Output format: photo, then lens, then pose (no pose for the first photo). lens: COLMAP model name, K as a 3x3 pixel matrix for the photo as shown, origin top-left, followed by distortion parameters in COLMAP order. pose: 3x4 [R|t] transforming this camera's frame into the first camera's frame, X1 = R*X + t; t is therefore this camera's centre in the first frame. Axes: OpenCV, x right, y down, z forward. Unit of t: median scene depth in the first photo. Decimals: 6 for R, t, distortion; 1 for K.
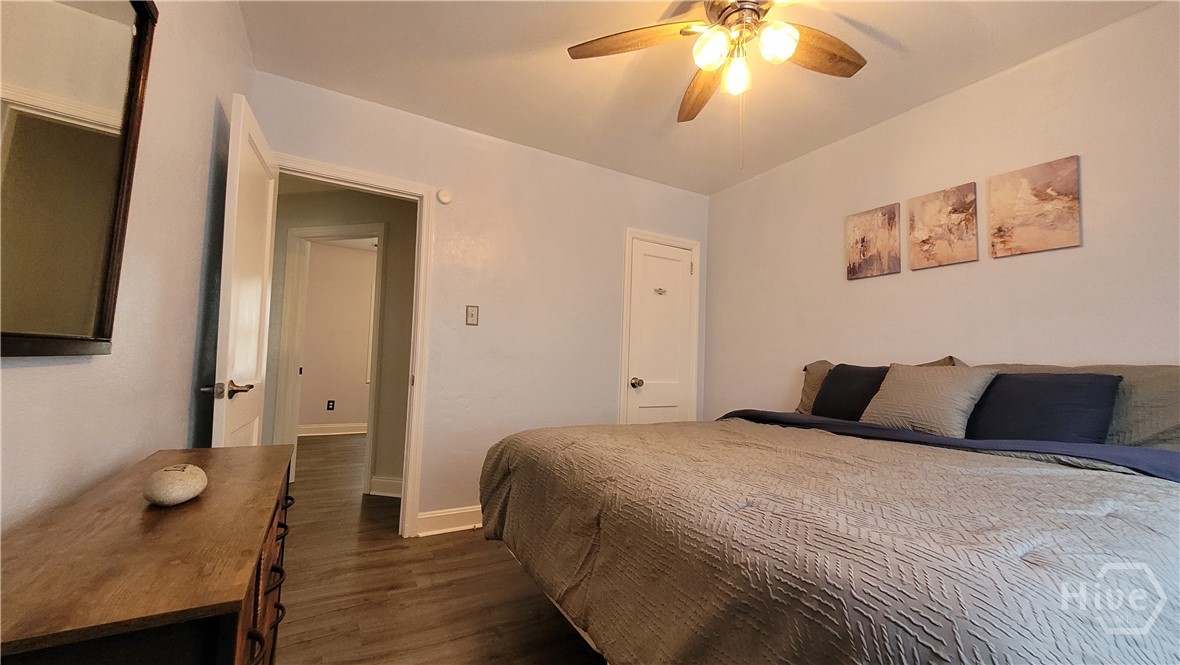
lens RADIAL K [[462.5, 0, 590.3], [0, 462.5, 332.6], [0, 0, 1]] dist [0.001580, 0.000035]
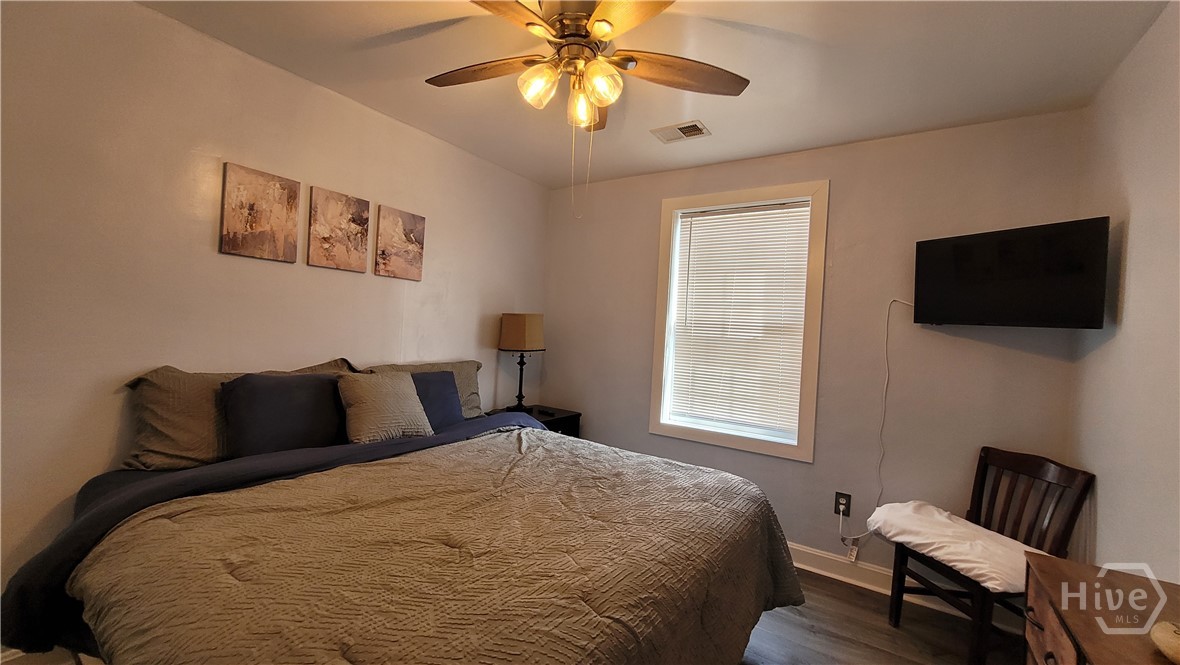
lens RADIAL K [[462.5, 0, 590.6], [0, 462.5, 331.8], [0, 0, 1]] dist [0.001580, 0.000035]
pose [[-0.434457, -0.054755, 0.899027, -0.409864], [-0.133132, 0.991090, -0.003974, -0.078467], [-0.890799, -0.121416, -0.437875, 0.945546]]
